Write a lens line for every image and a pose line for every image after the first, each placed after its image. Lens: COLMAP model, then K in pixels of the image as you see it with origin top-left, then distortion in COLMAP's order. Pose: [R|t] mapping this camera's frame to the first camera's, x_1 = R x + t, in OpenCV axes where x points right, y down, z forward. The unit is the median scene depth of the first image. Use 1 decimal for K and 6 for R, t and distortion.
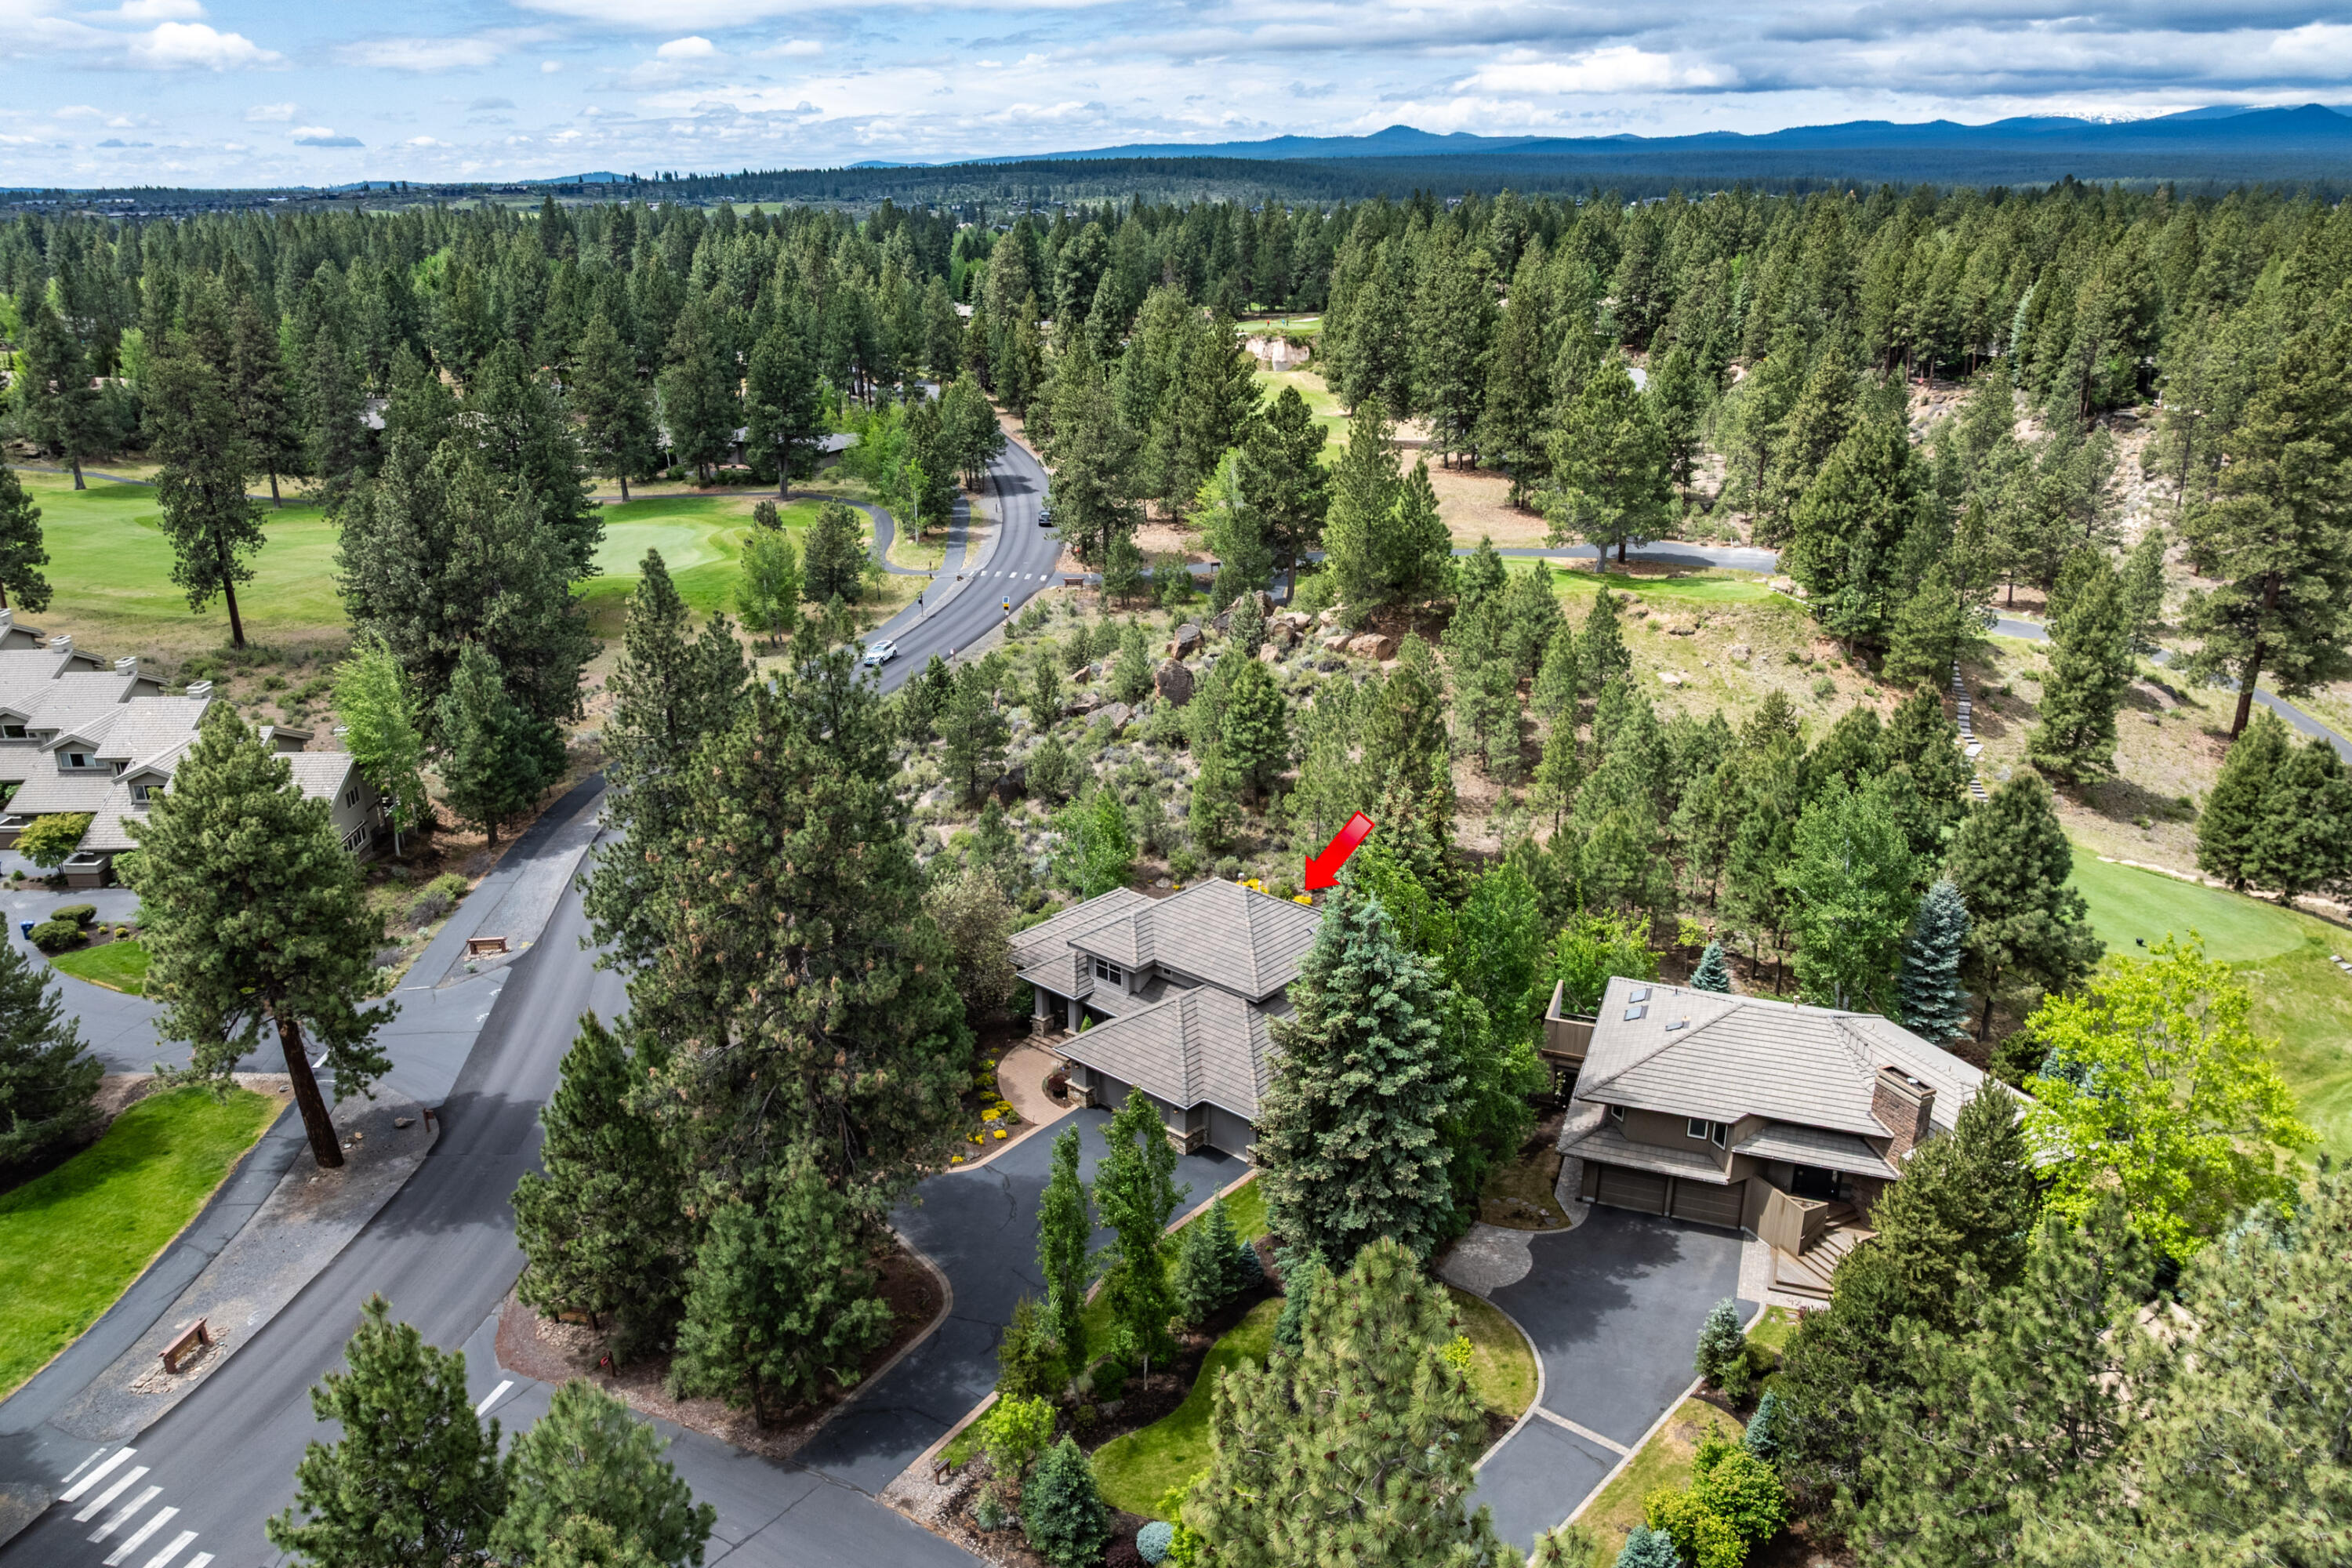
lens RADIAL K [[1570.8, 0, 1212.4], [0, 1570.8, 826.0], [0, 0, 1]] dist [-0.014649, -0.025764]
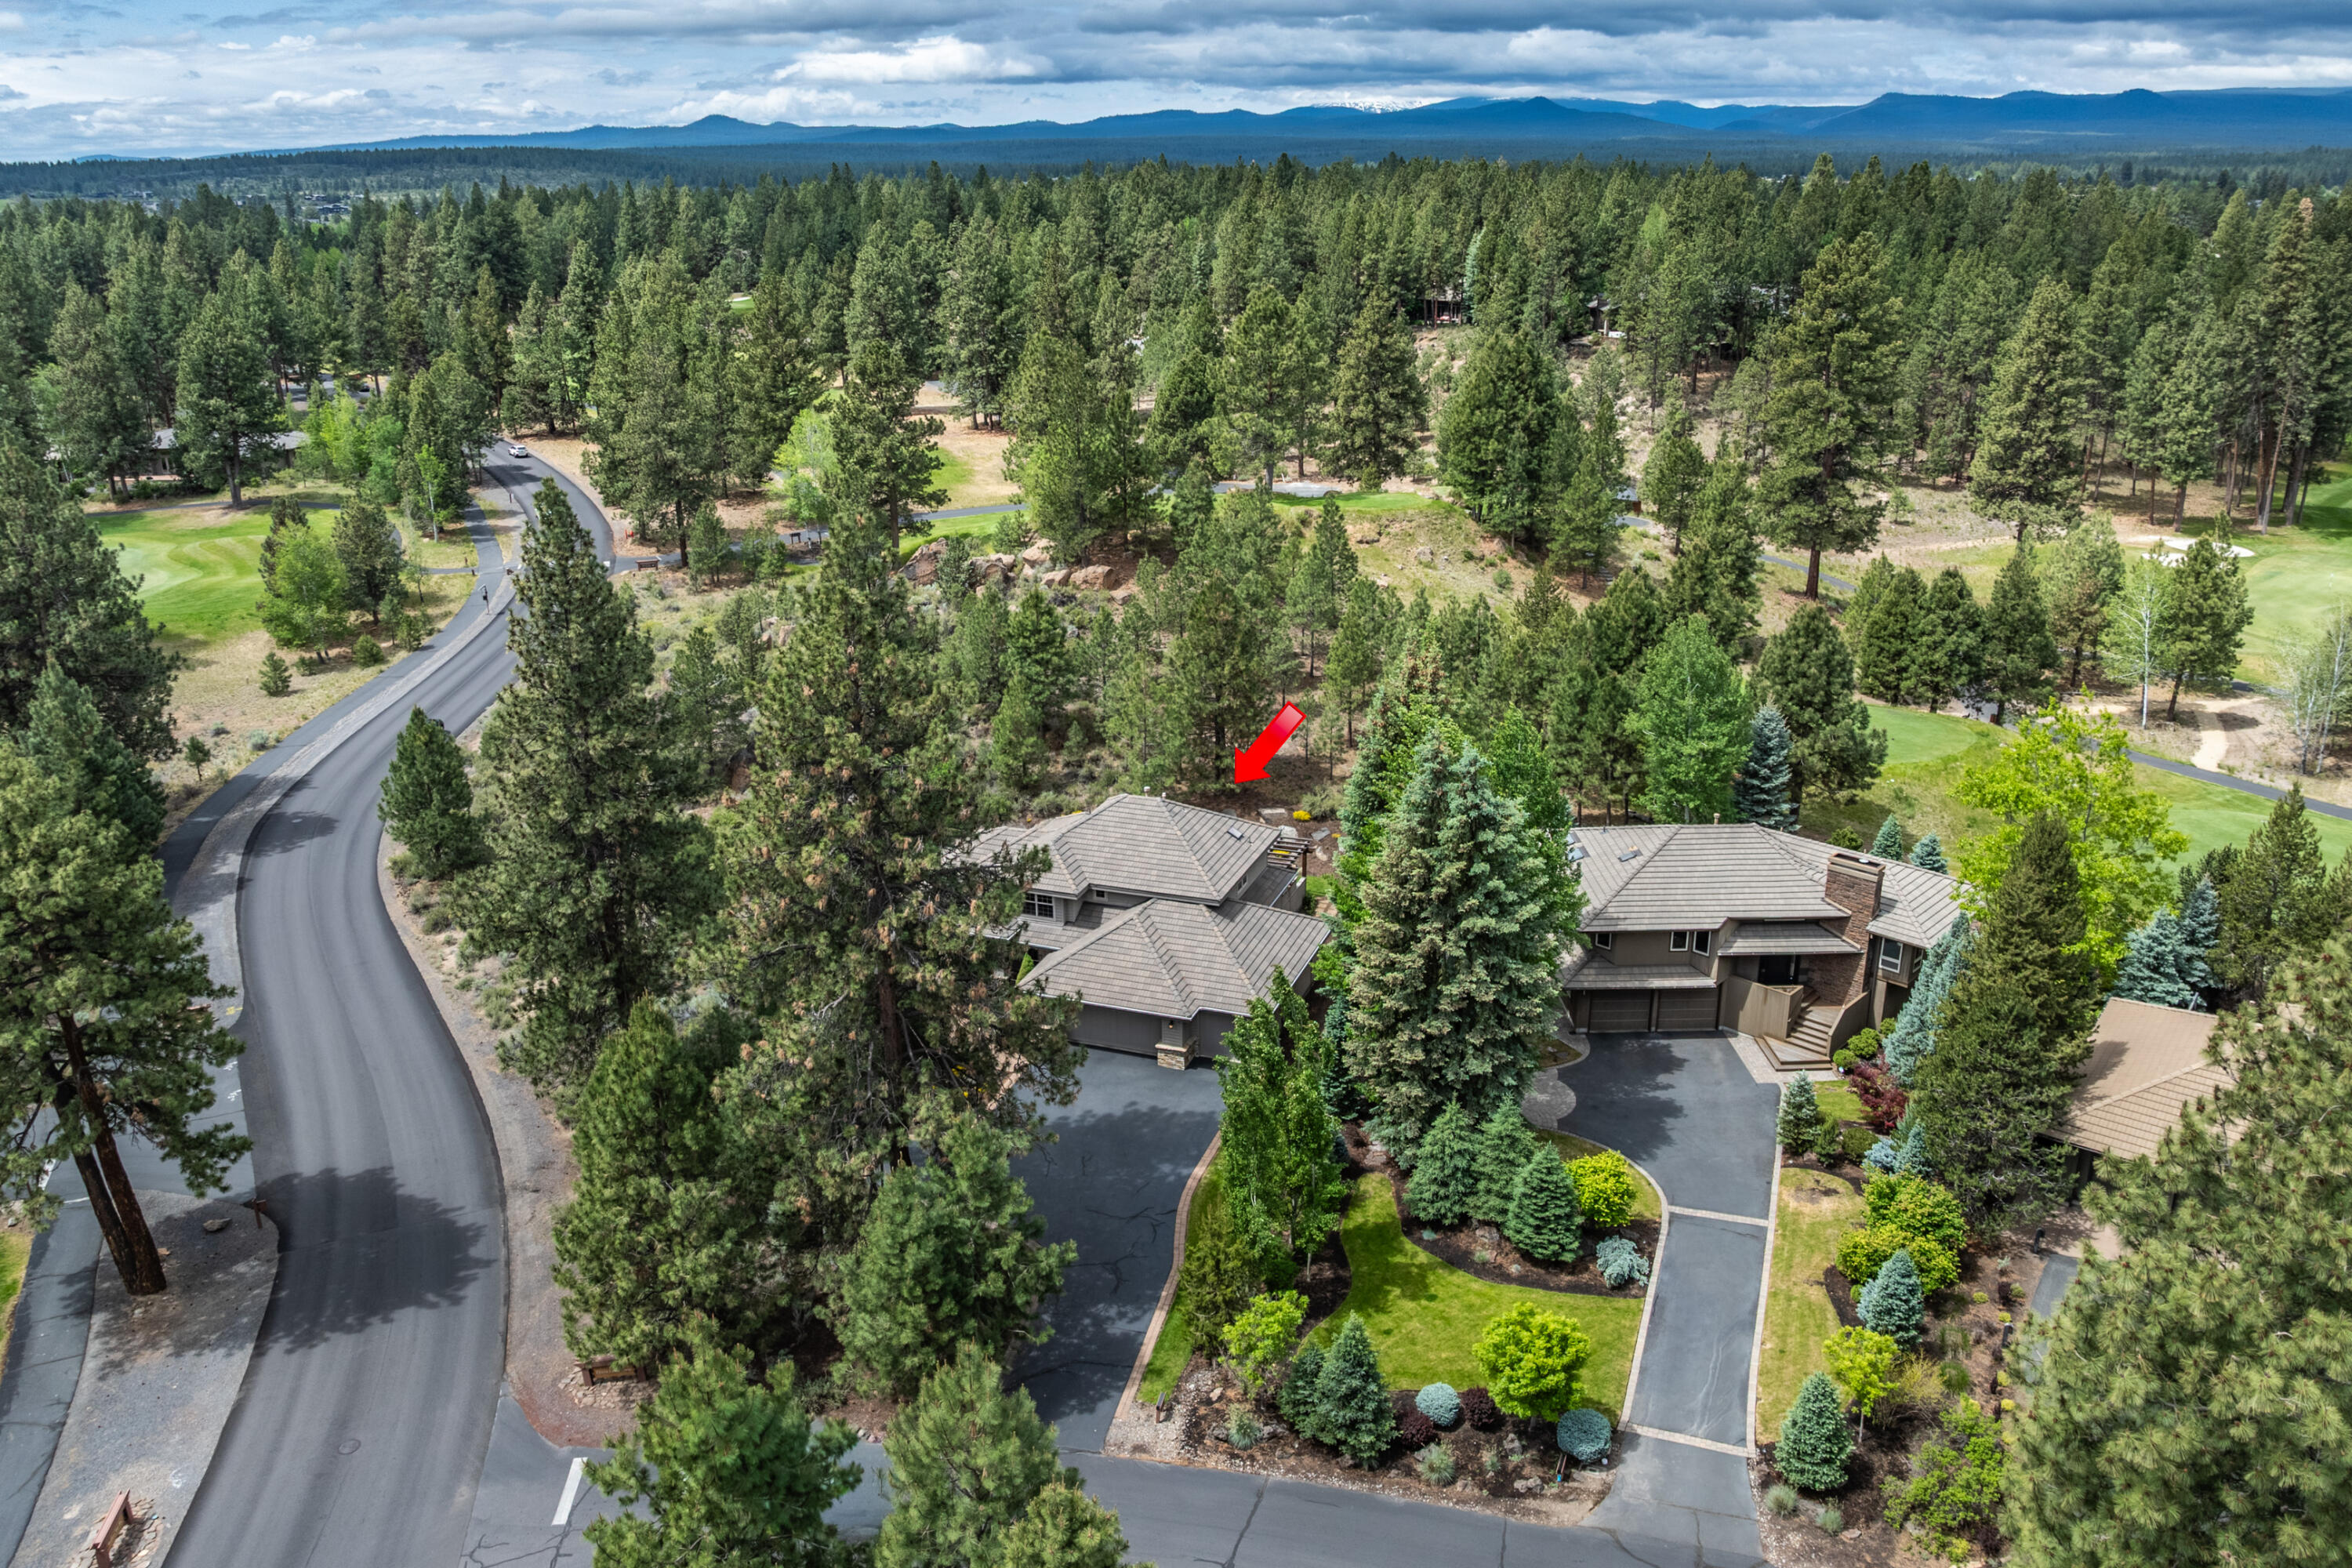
lens RADIAL K [[1606.2, 0, 1173.3], [0, 1606.2, 779.4], [0, 0, 1]] dist [-0.030780, 0.003103]
pose [[0.935428, -0.126133, 0.330249, -0.243796], [0.134719, 0.990879, -0.003140, 0.025569], [-0.326841, 0.047428, 0.943889, 0.045173]]
